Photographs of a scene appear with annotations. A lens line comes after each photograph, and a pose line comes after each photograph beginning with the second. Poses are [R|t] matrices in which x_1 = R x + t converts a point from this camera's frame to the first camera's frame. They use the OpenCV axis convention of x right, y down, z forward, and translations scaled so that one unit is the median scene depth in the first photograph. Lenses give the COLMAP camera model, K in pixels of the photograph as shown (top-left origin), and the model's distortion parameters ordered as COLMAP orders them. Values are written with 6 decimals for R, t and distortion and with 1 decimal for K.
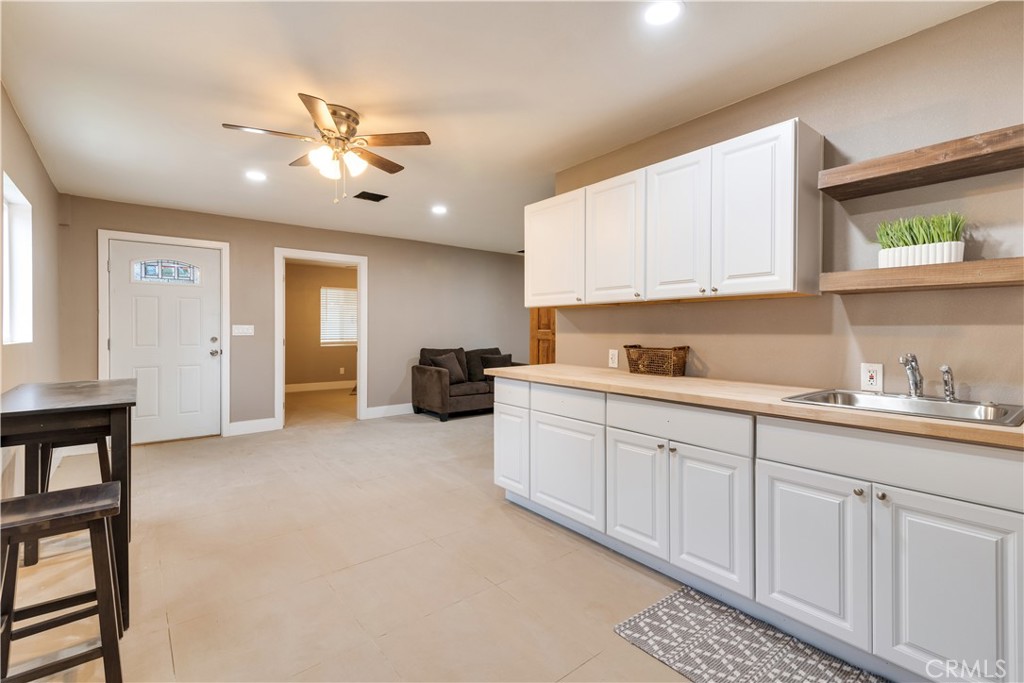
lens RADIAL K [[464.9, 0, 508.2], [0, 464.9, 332.1], [0, 0, 1]] dist [0.012488, 0.000529]
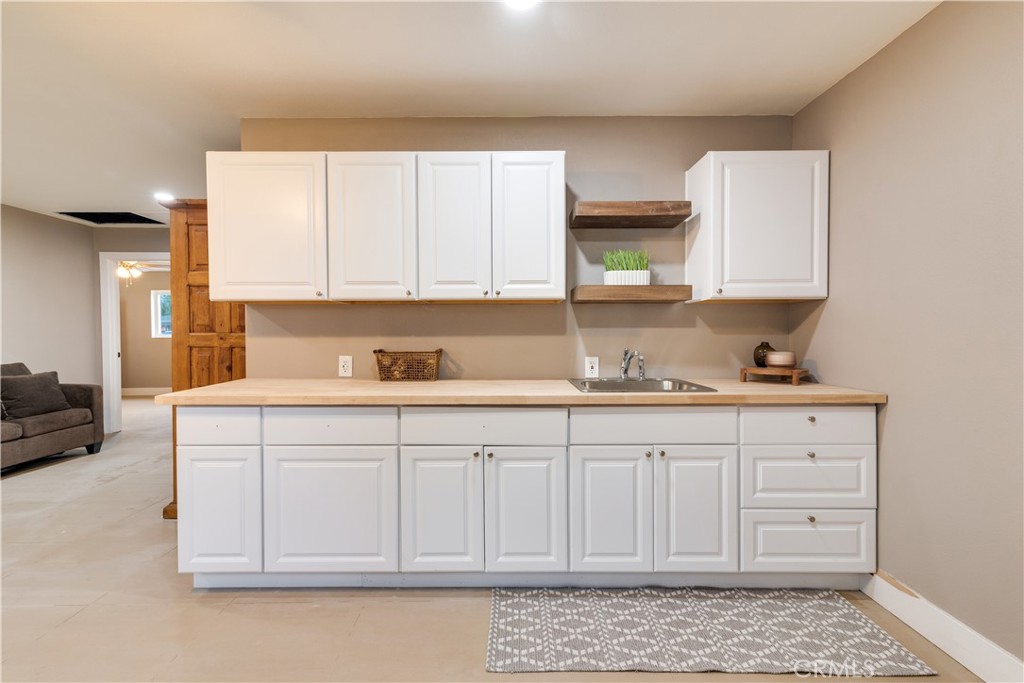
lens RADIAL K [[464.9, 0, 507.9], [0, 464.9, 340.2], [0, 0, 1]] dist [0.012488, 0.000529]
pose [[0.618773, -0.017807, 0.785368, -0.332116], [0.008200, 0.999835, 0.016210, -0.002460], [-0.785527, -0.003590, 0.618817, 0.320930]]
